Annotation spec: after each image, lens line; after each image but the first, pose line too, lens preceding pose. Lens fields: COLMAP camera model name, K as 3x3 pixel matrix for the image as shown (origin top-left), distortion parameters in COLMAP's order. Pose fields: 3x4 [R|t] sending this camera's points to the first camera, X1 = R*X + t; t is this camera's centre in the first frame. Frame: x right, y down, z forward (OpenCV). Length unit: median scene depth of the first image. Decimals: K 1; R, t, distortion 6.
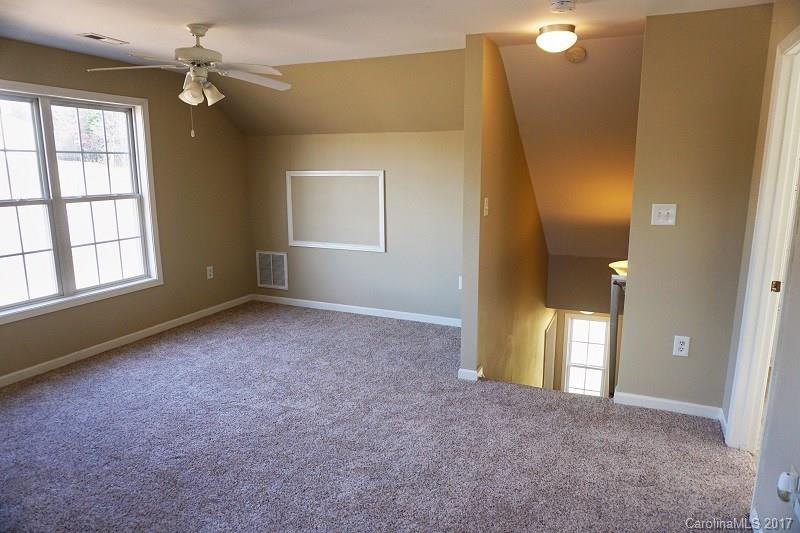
lens RADIAL K [[538.1, 0, 405.7], [0, 538.1, 262.8], [0, 0, 1]] dist [-0.045956, 0.012123]
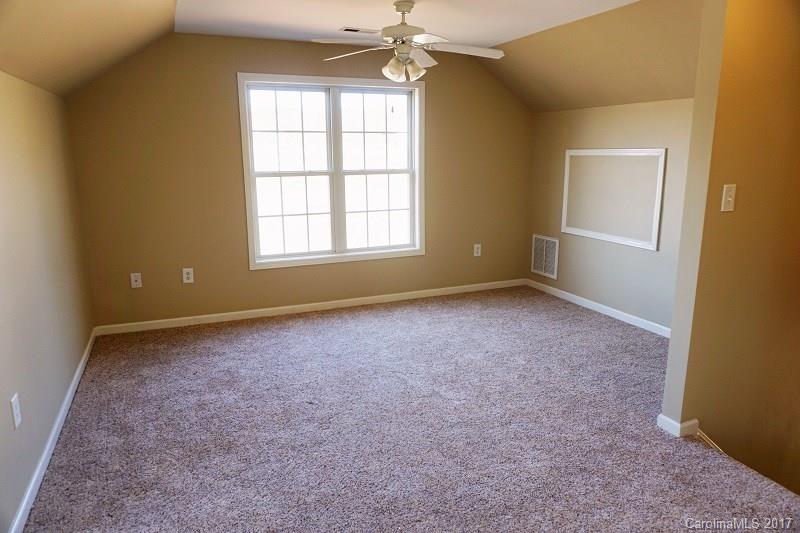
lens RADIAL K [[538.1, 0, 394.2], [0, 538.1, 267.8], [0, 0, 1]] dist [-0.045956, 0.012123]
pose [[0.722235, 0.140681, -0.677190, 0.257857], [-0.115099, 0.989890, 0.082887, -0.018096], [0.682004, 0.018080, 0.731125, 0.176658]]
